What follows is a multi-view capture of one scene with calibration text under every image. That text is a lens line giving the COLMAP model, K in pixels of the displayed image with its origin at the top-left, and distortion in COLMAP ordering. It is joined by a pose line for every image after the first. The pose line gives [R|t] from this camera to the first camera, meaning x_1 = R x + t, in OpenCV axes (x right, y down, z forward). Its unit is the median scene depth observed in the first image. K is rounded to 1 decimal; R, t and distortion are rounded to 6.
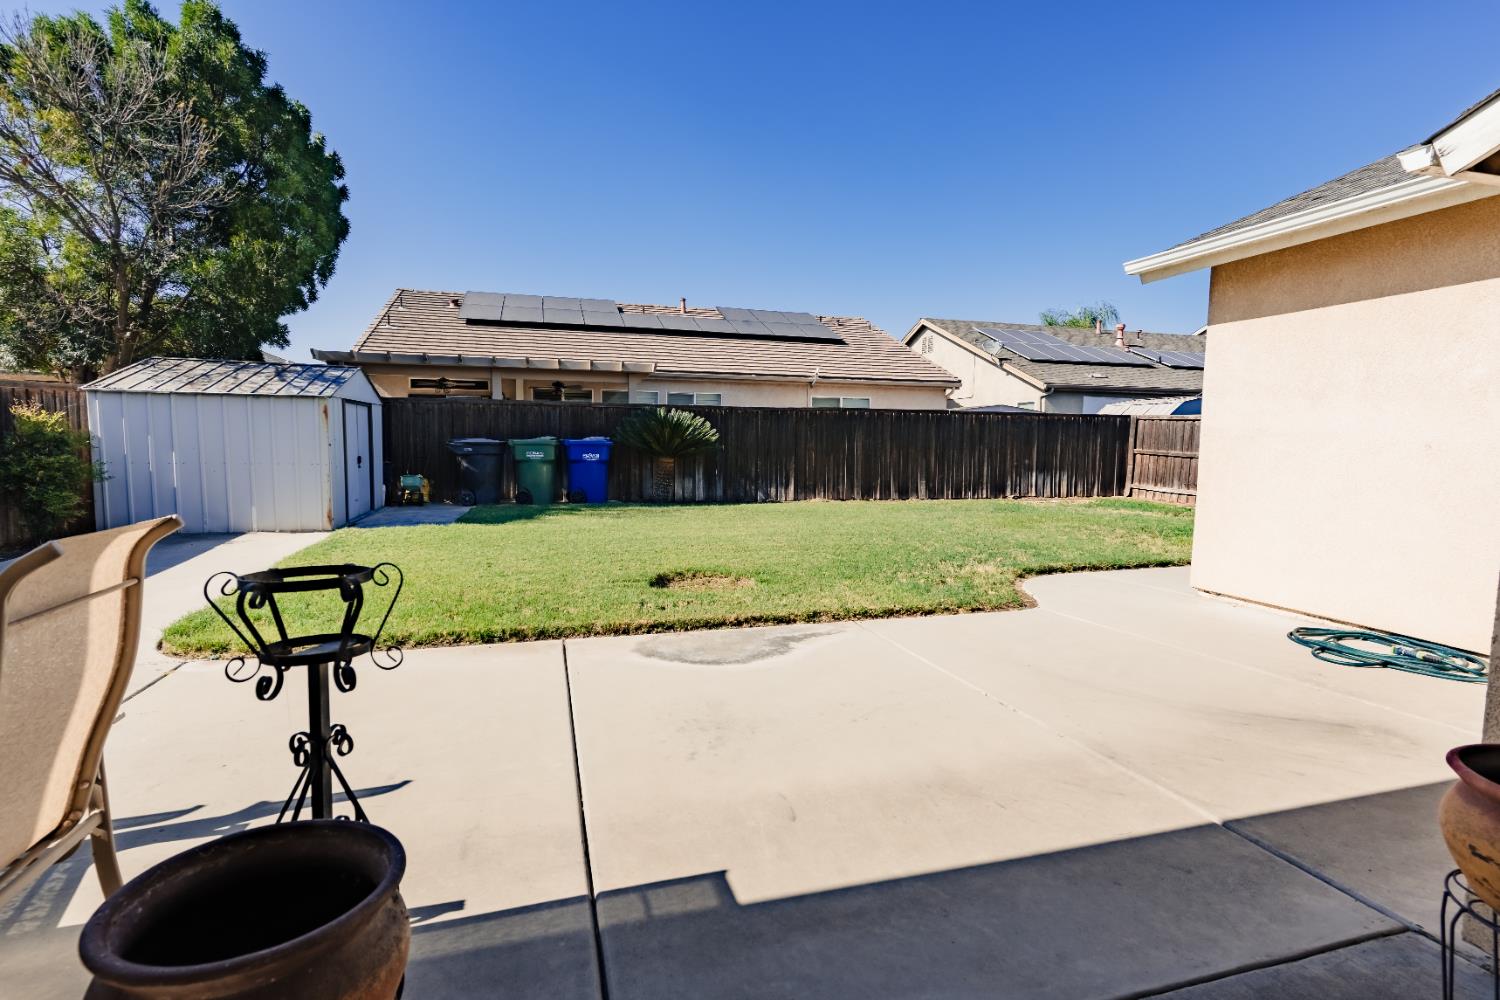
lens RADIAL K [[740.2, 0, 764.0], [0, 740.2, 496.8], [0, 0, 1]] dist [0.011015, -0.000311]
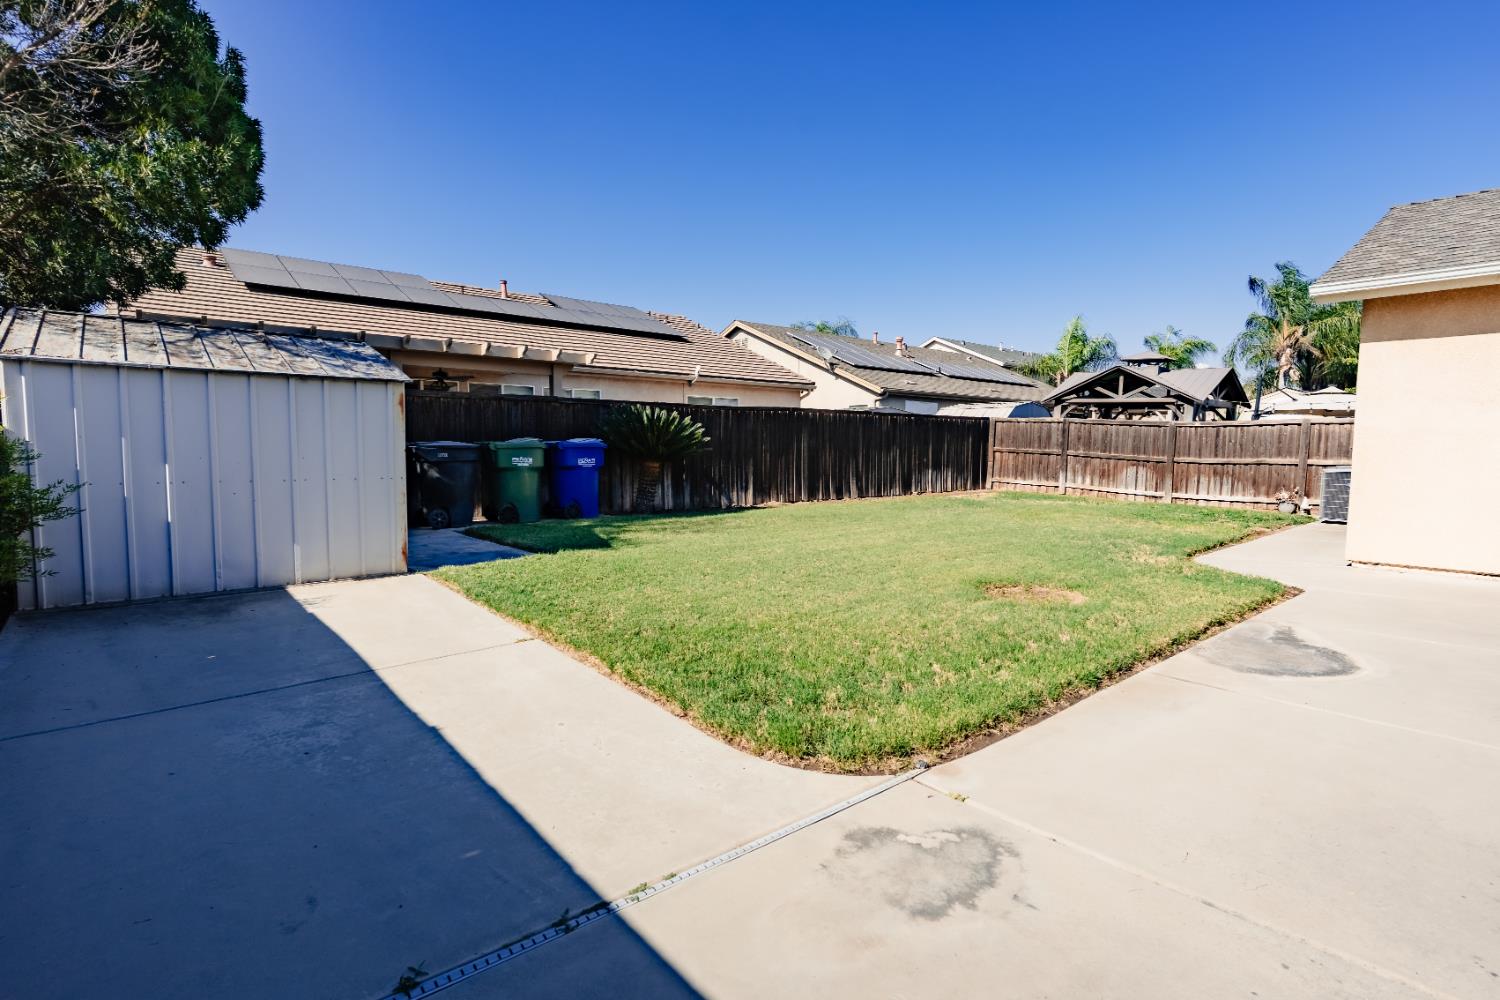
lens RADIAL K [[740.2, 0, 754.7], [0, 740.2, 497.8], [0, 0, 1]] dist [0.011015, -0.000311]
pose [[0.906863, -0.037958, 0.419713, -0.328384], [0.038137, 0.999241, 0.007968, -0.010241], [-0.419696, 0.008781, 0.907622, 0.127164]]
